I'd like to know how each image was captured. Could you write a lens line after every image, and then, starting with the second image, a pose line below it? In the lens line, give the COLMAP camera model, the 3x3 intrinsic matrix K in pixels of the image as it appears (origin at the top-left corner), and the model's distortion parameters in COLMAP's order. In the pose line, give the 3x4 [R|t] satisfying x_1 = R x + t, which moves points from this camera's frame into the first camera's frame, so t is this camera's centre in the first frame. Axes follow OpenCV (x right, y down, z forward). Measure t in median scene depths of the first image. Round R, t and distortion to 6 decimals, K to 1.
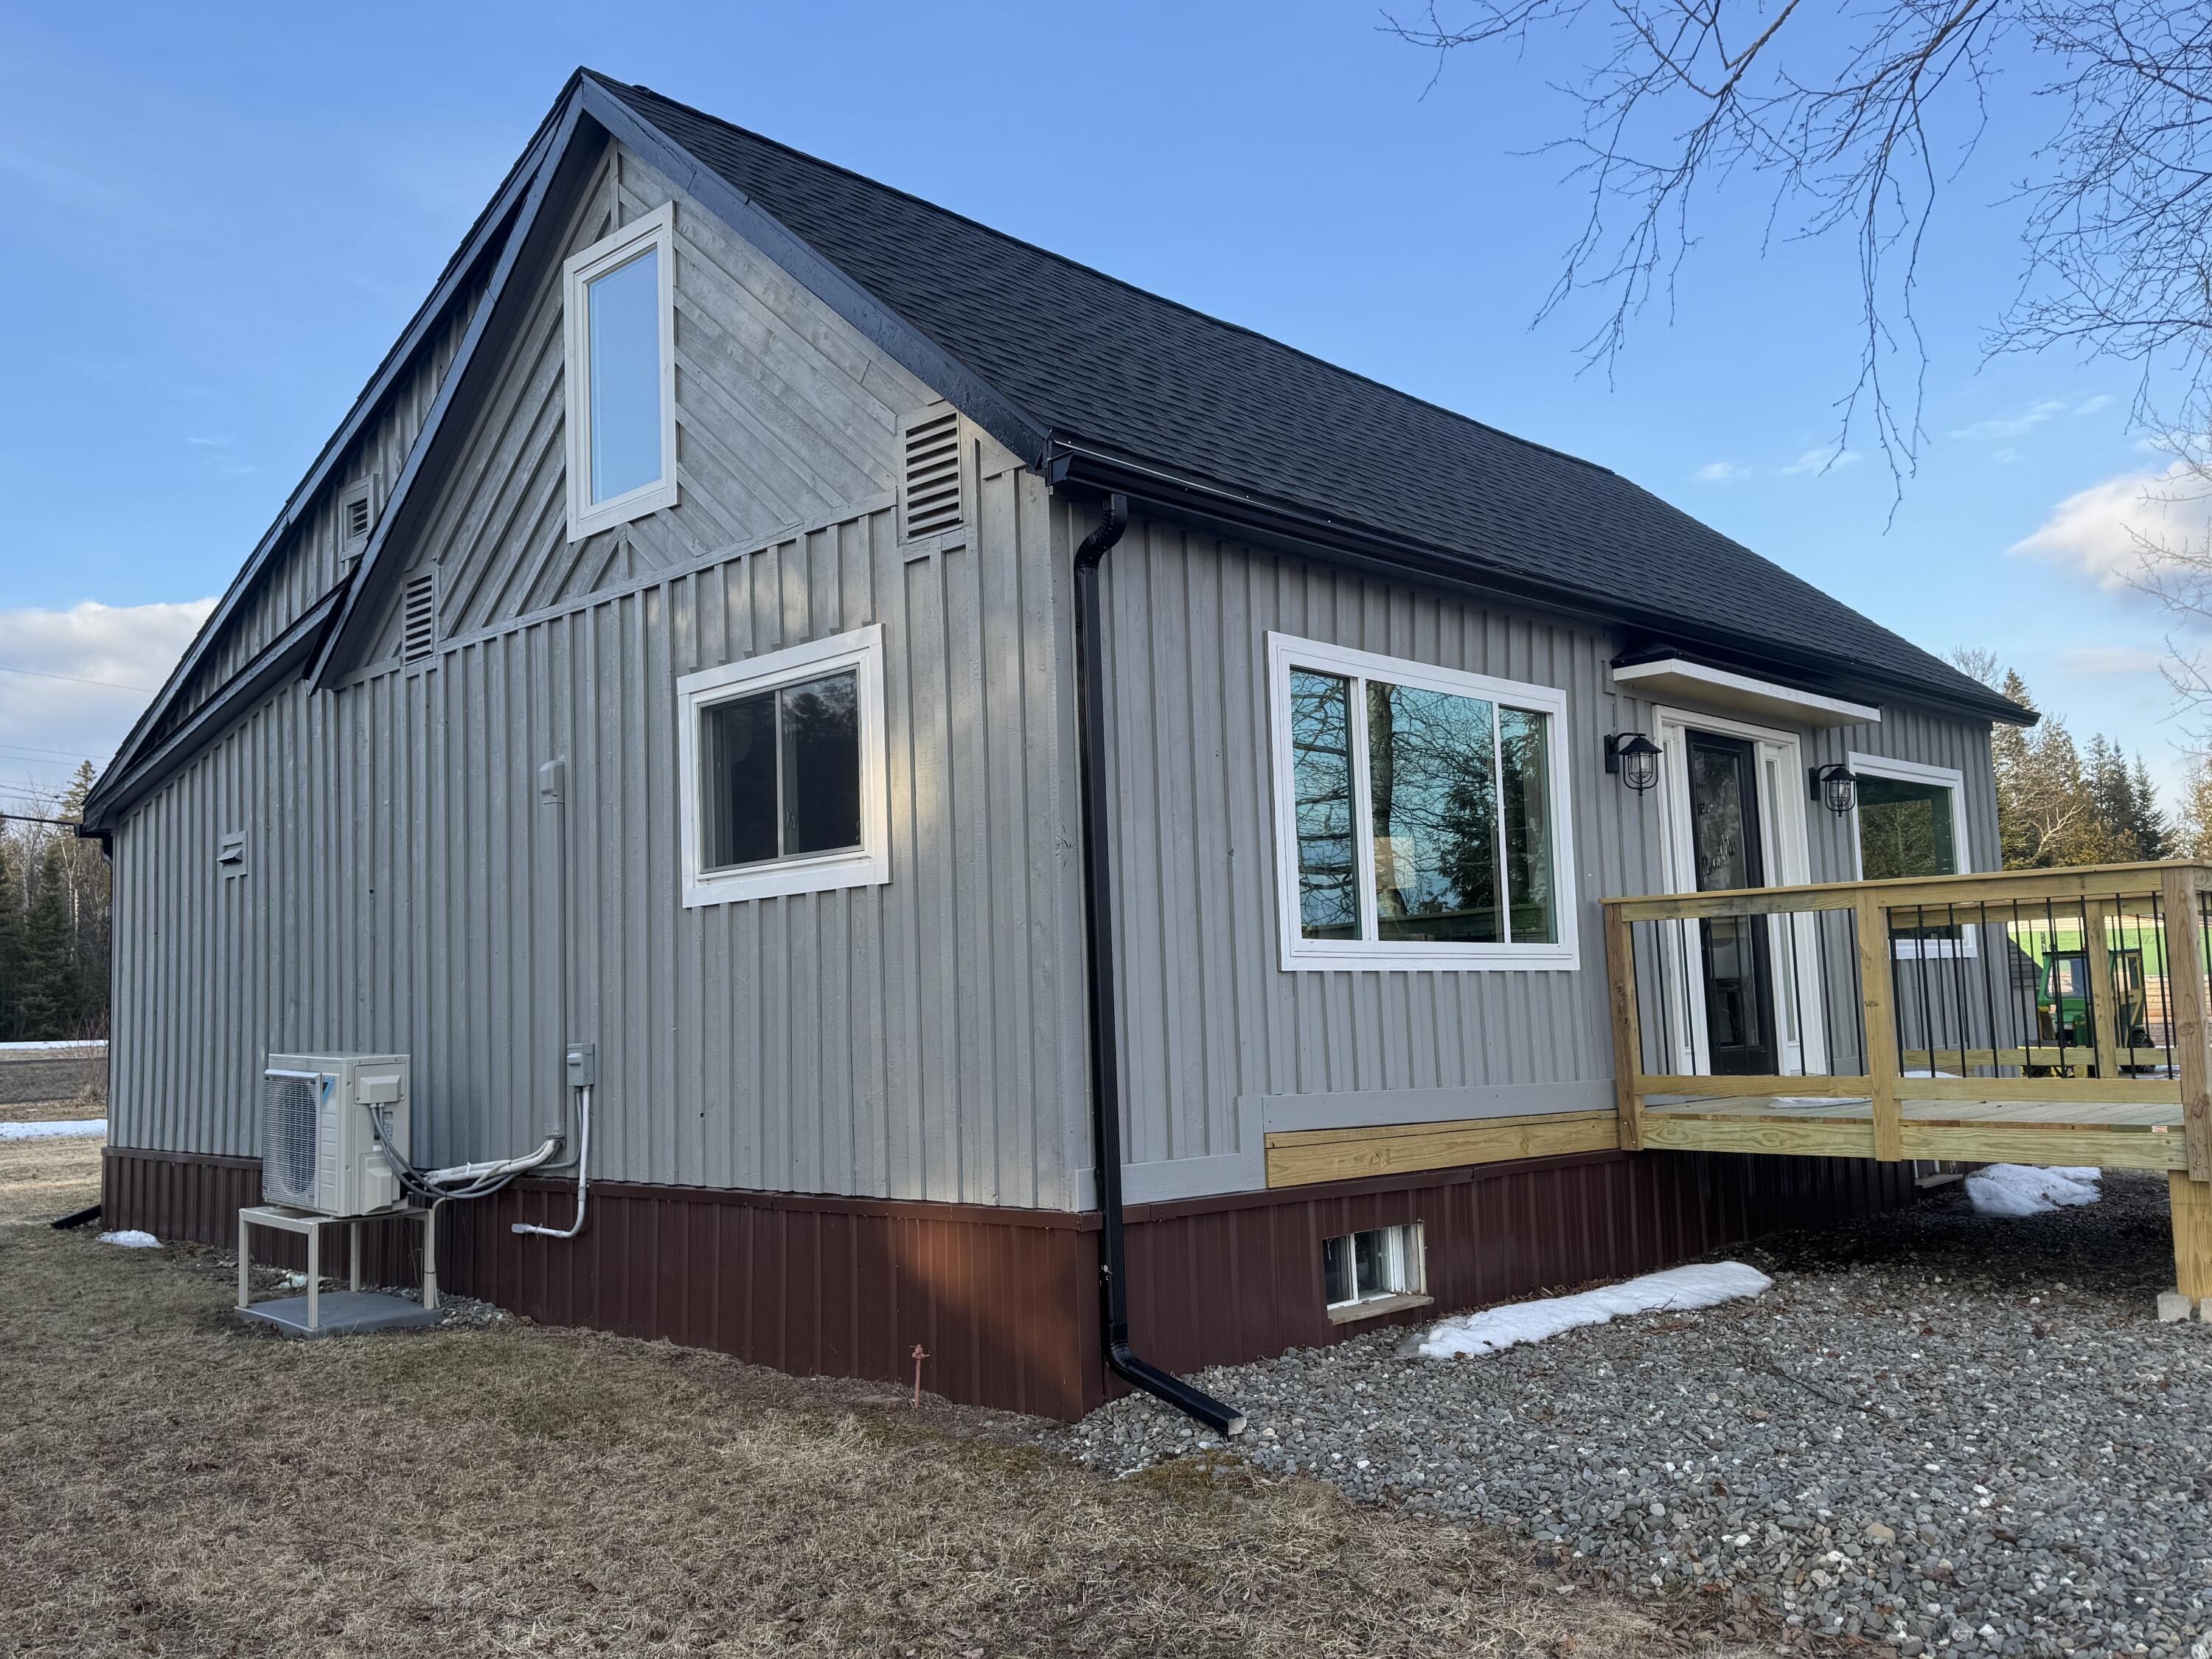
lens RADIAL K [[1826.0, 0, 1103.7], [0, 1826.0, 832.5], [0, 0, 1]] dist [0.003722, 0.002153]
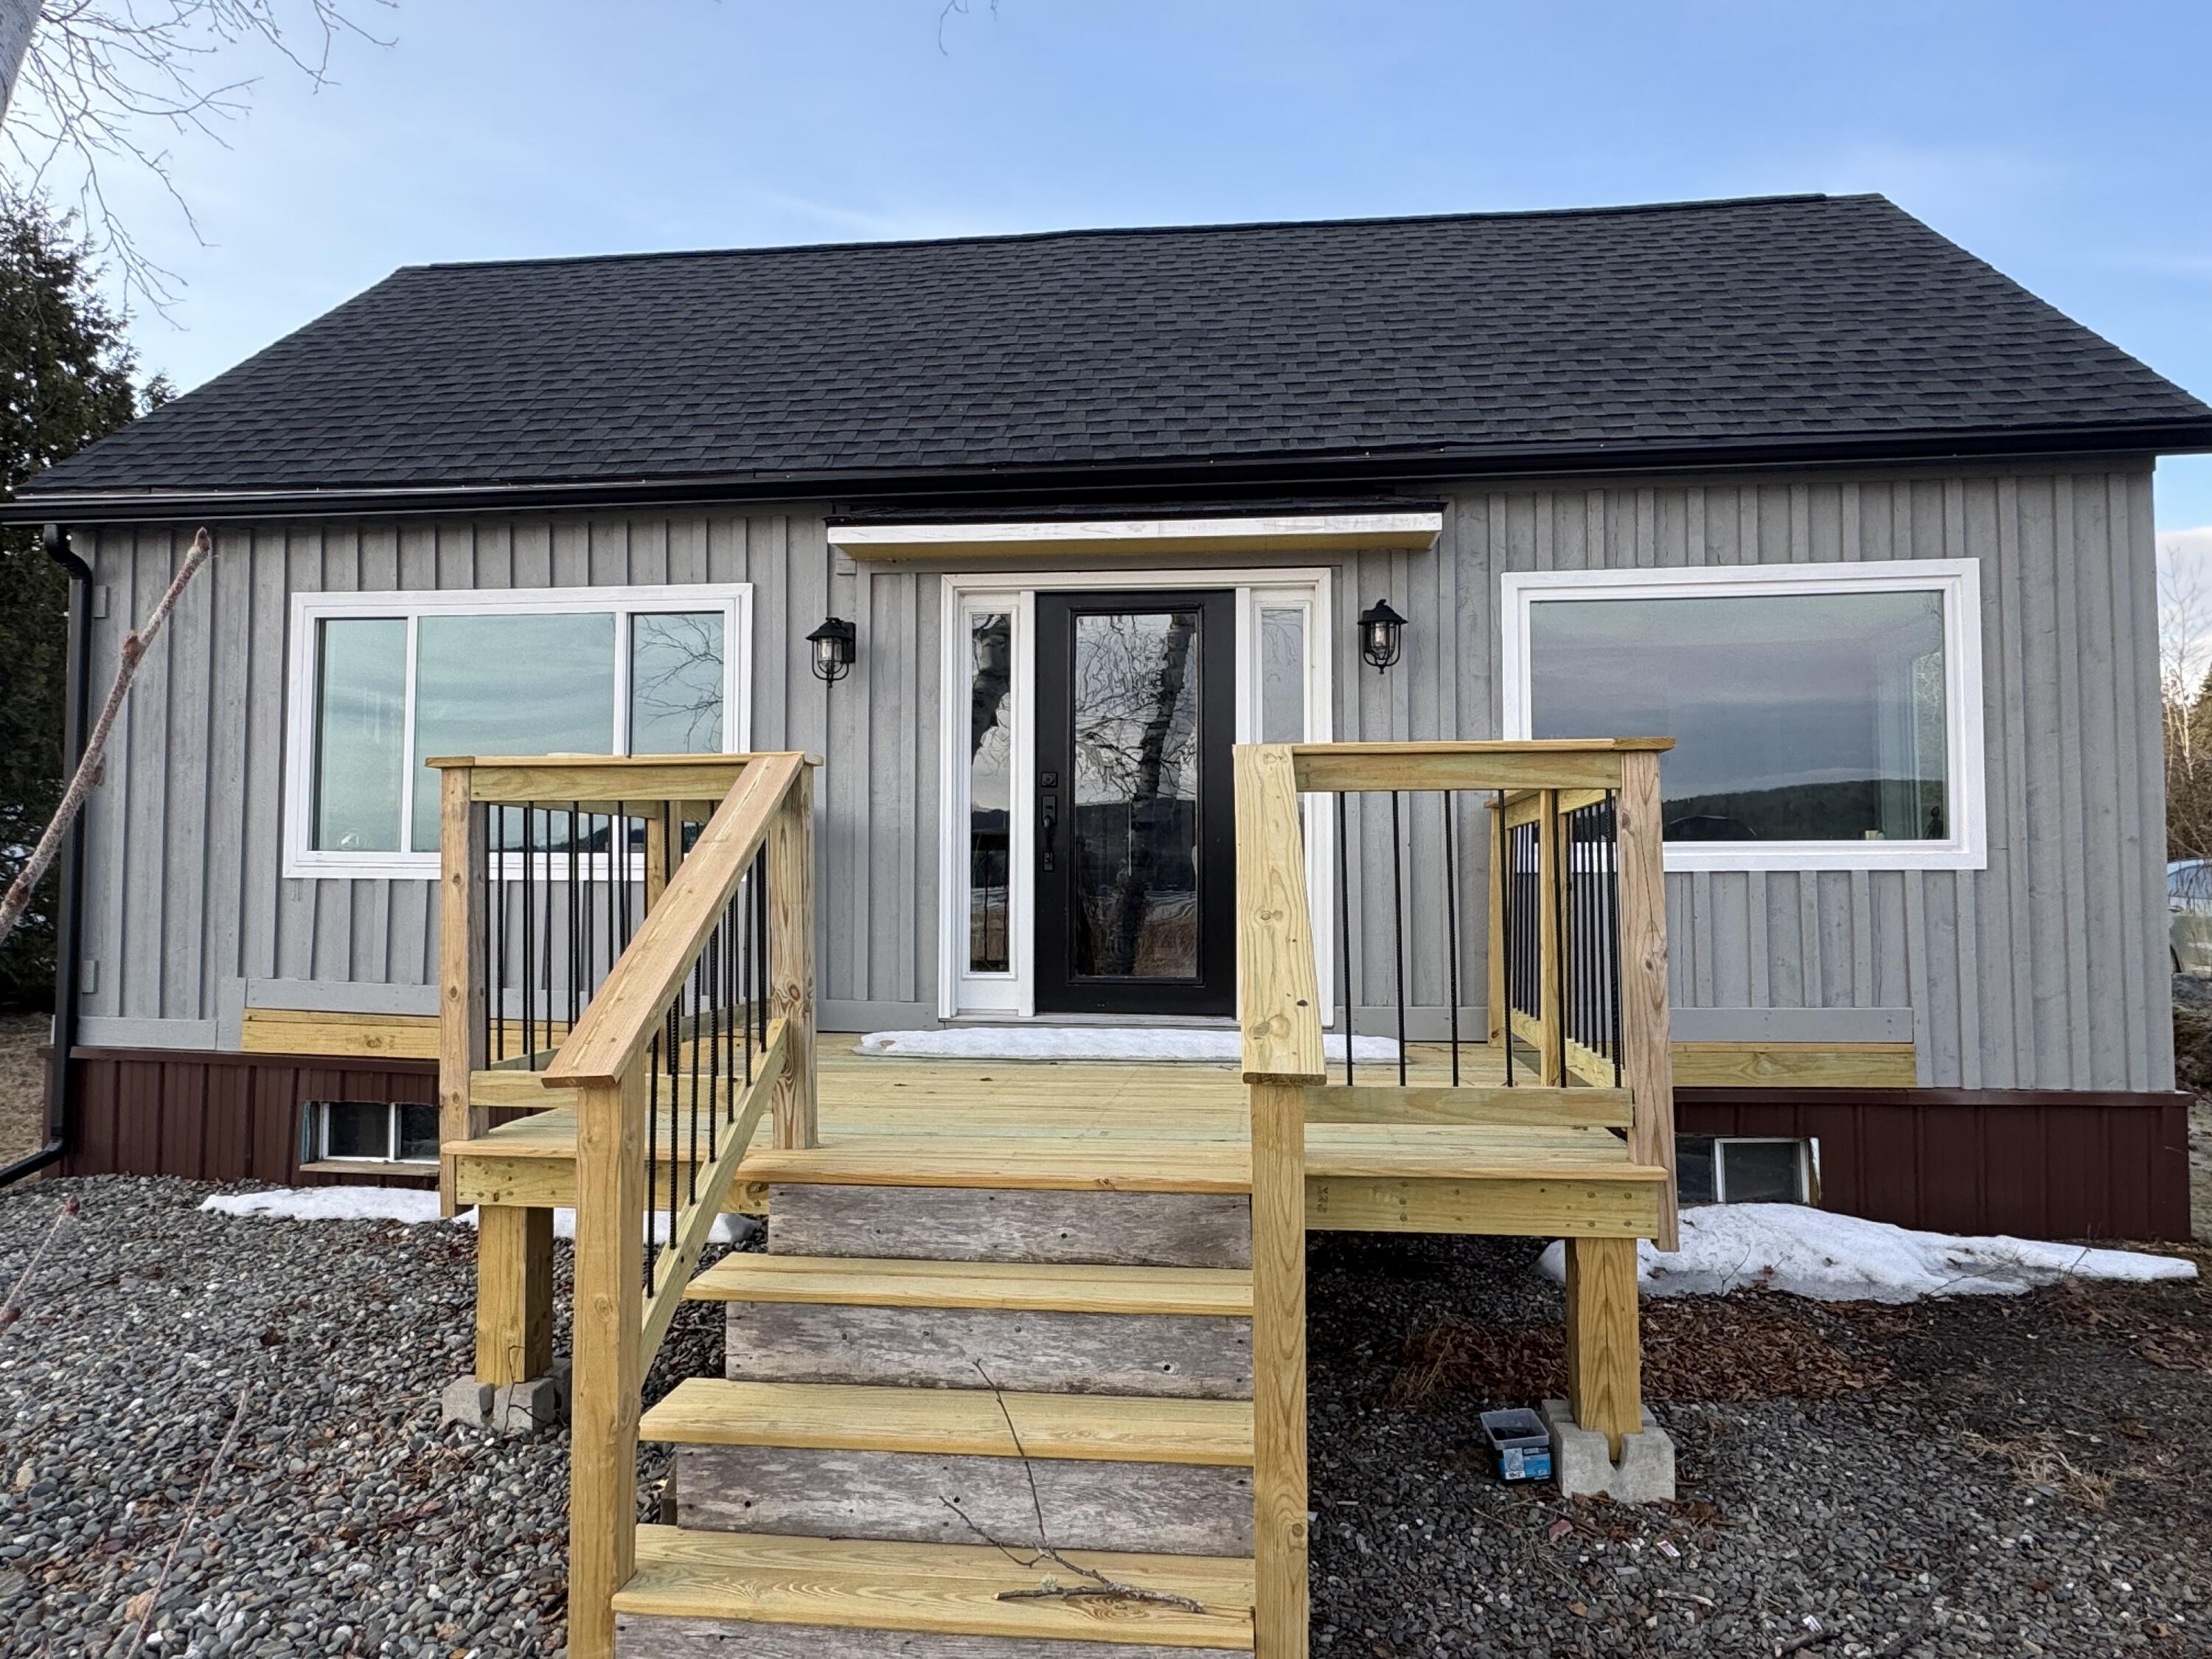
lens RADIAL K [[1455.0, 0, 1104.5], [0, 1455.0, 821.5], [0, 0, 1]] dist [-0.009996, -0.002085]
pose [[0.618416, -0.003113, -0.785845, 1.021223], [0.055497, 0.997668, 0.039720, 0.027460], [0.783889, -0.068175, 0.617147, 0.721865]]
